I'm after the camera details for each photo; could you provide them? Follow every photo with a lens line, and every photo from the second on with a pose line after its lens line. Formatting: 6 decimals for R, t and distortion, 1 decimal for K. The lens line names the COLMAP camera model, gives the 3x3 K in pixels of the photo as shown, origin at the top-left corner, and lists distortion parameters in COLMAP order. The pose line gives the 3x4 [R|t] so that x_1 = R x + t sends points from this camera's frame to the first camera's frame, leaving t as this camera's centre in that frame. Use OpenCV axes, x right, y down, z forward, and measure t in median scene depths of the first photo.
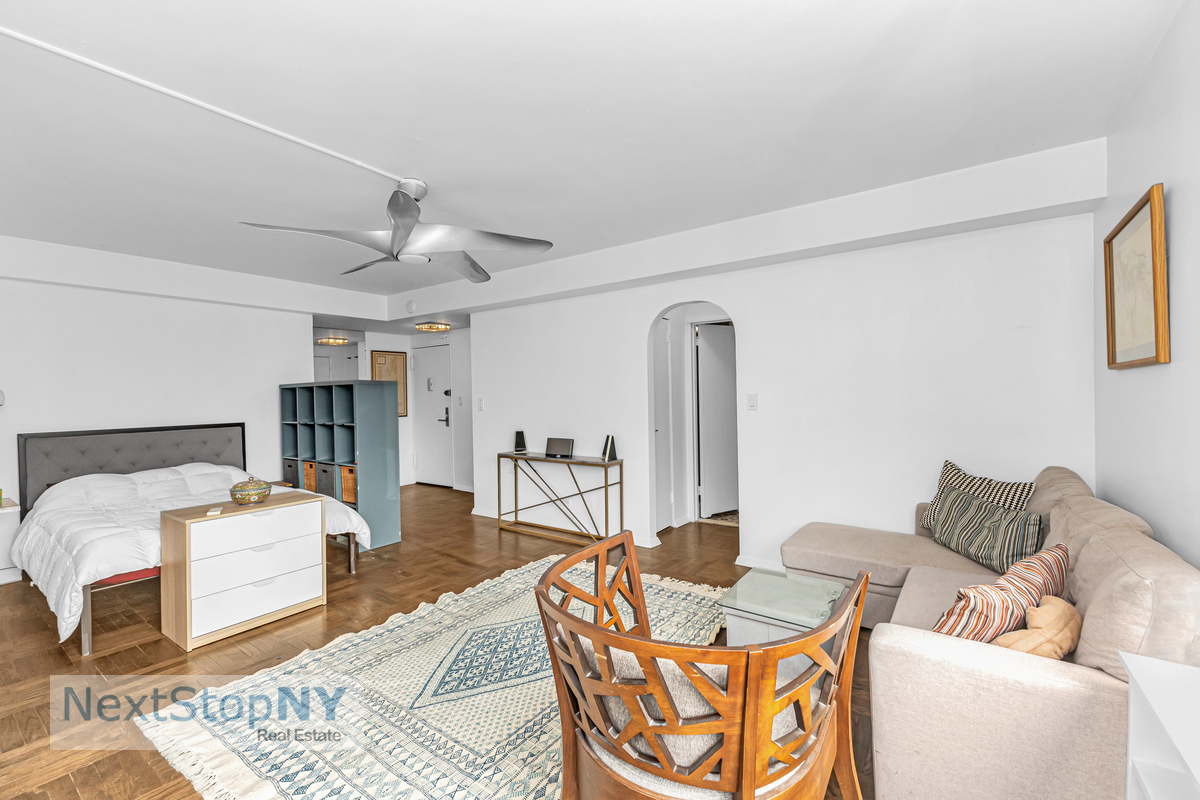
lens RADIAL K [[498.1, 0, 606.1], [0, 498.1, 393.4], [0, 0, 1]] dist [0.011812, 0.000193]
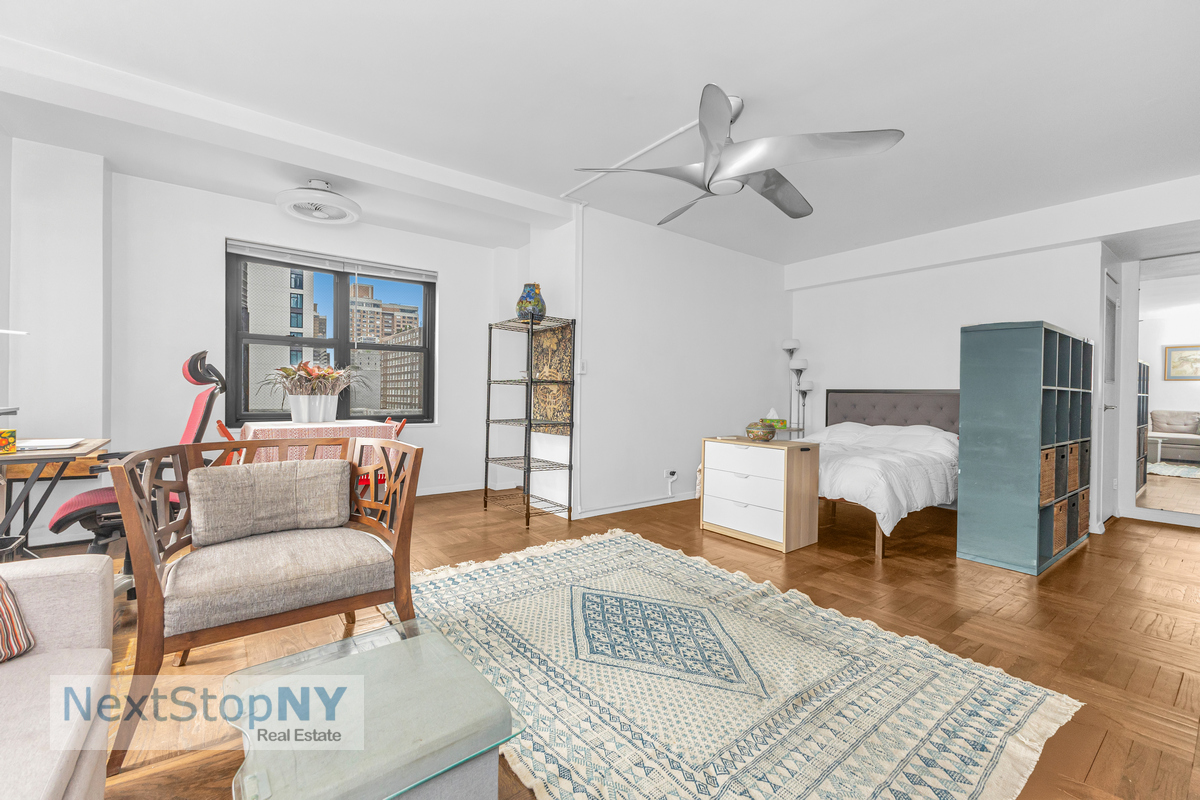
lens RADIAL K [[498.1, 0, 599.8], [0, 498.1, 397.0], [0, 0, 1]] dist [0.011812, 0.000193]
pose [[-0.291729, 0.026104, -0.956145, 0.663317], [-0.004450, 0.999580, 0.028647, 0.103287], [0.956491, 0.012612, -0.291490, 1.224100]]
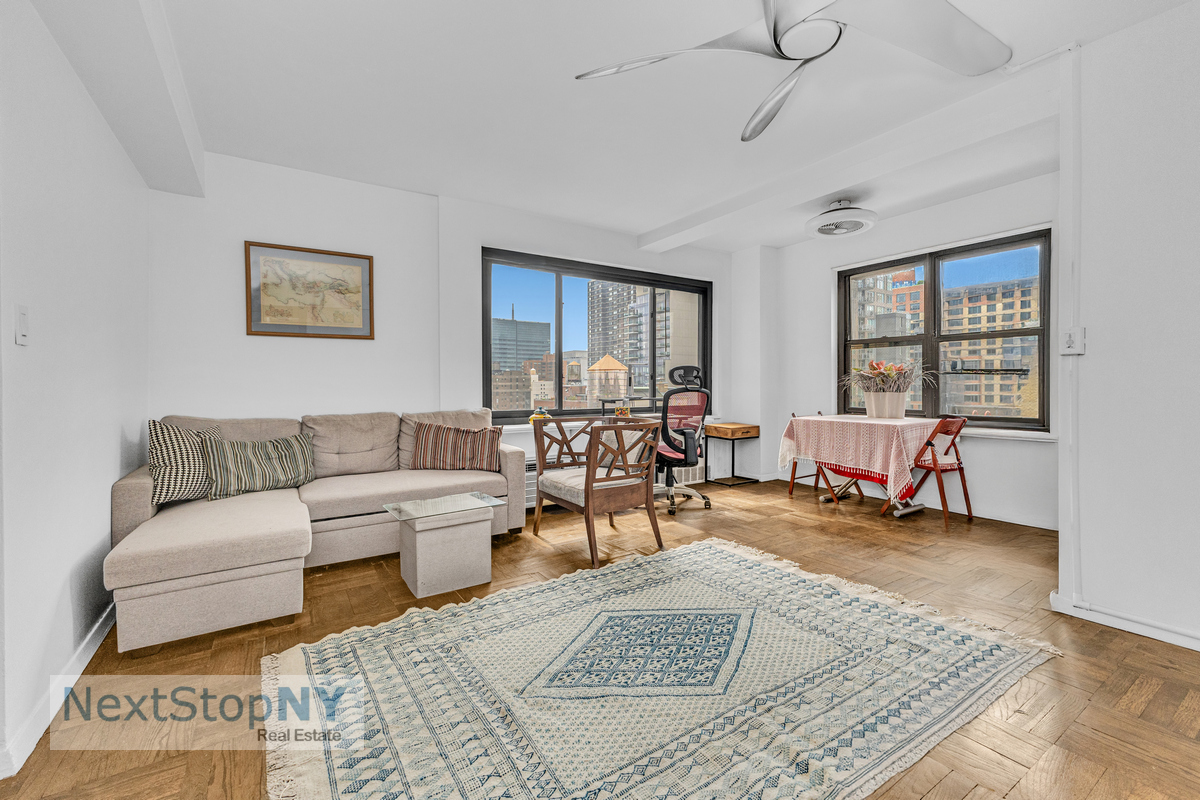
lens RADIAL K [[510.6, 0, 607.5], [0, 510.6, 394.7], [0, 0, 1]] dist [-0.000026, 0.000043]
pose [[-0.932067, 0.018599, 0.361809, -0.430320], [0.022793, 0.999713, 0.007326, 0.123772], [-0.361569, 0.015075, -0.932224, 1.850073]]
